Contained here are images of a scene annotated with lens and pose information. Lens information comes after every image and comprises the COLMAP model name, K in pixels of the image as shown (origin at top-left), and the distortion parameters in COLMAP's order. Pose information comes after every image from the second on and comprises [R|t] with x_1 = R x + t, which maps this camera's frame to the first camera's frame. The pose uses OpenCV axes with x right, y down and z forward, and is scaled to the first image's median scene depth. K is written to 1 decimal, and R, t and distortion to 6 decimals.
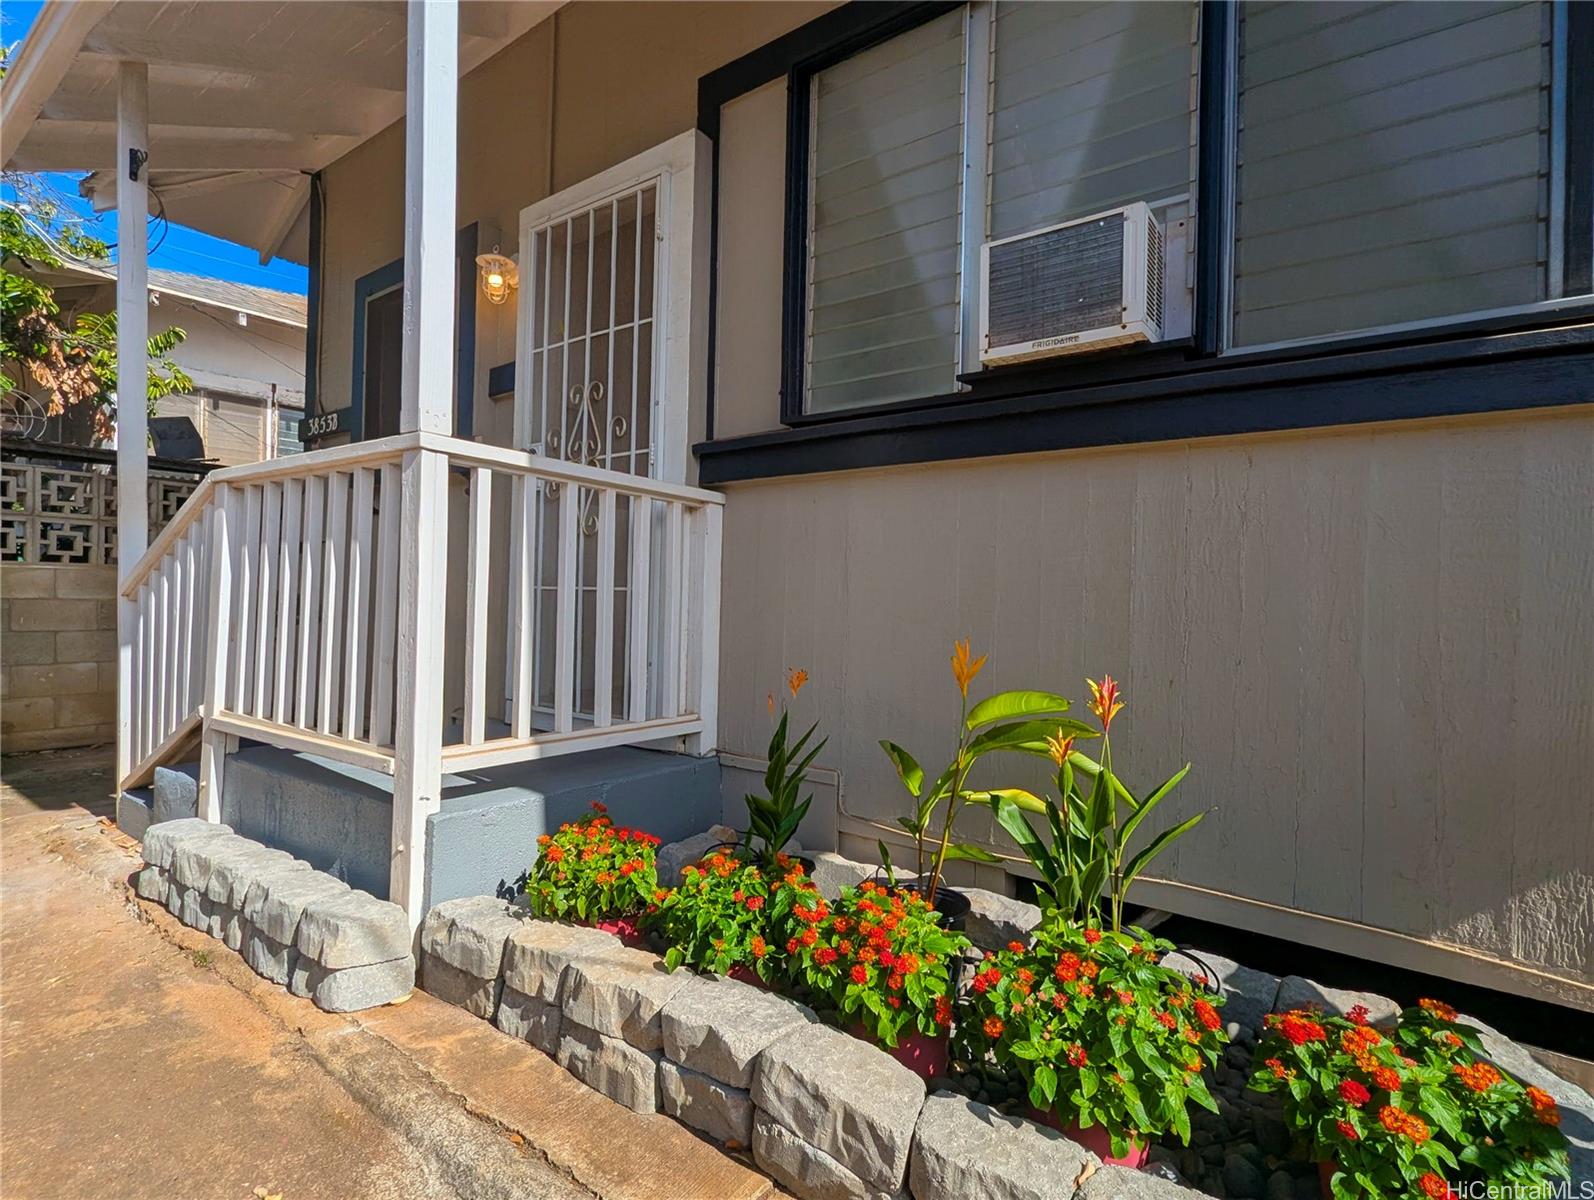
lens RADIAL K [[736.9, 0, 799.6], [0, 736.9, 602.4], [0, 0, 1]] dist [0.004102, -0.000408]
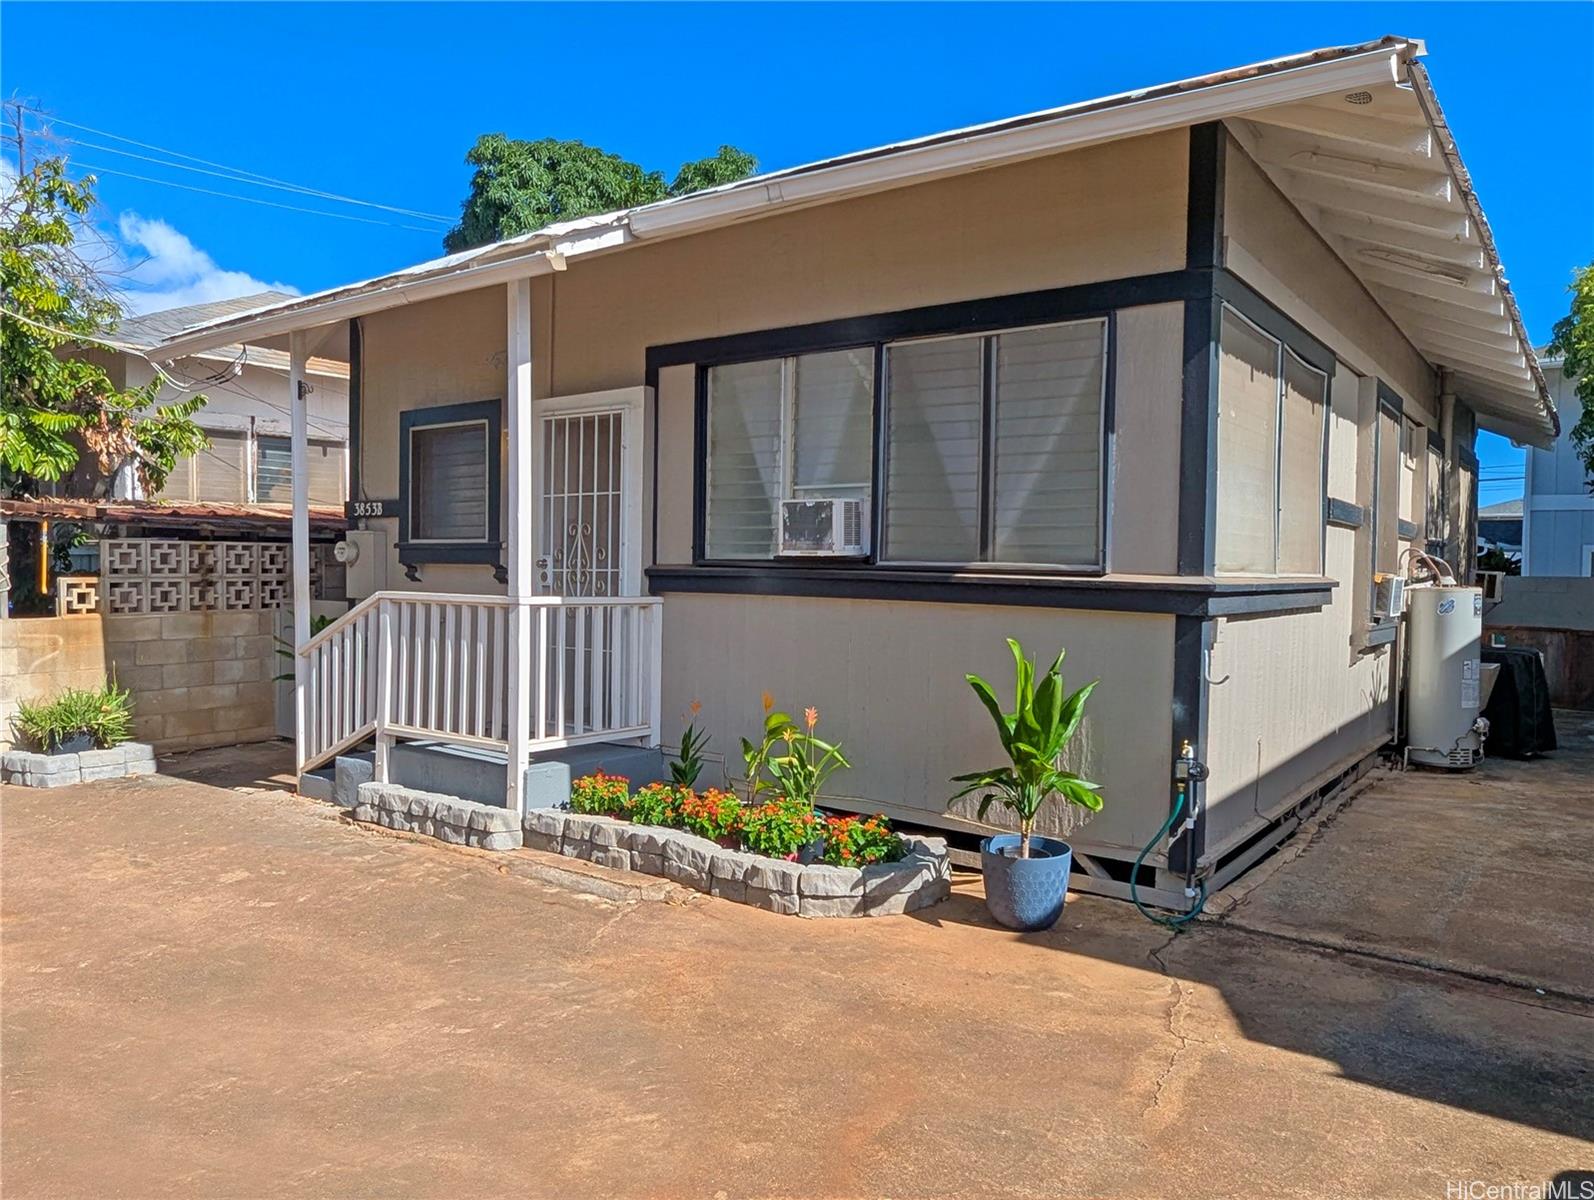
lens RADIAL K [[1105.2, 0, 799.8], [0, 1105.2, 602.8], [0, 0, 1]] dist [0.010966, 0.001515]
pose [[0.999779, -0.005251, -0.020347, 0.313398], [0.005959, 0.999374, 0.034876, -0.259266], [0.020152, -0.034989, 0.999184, -1.830960]]
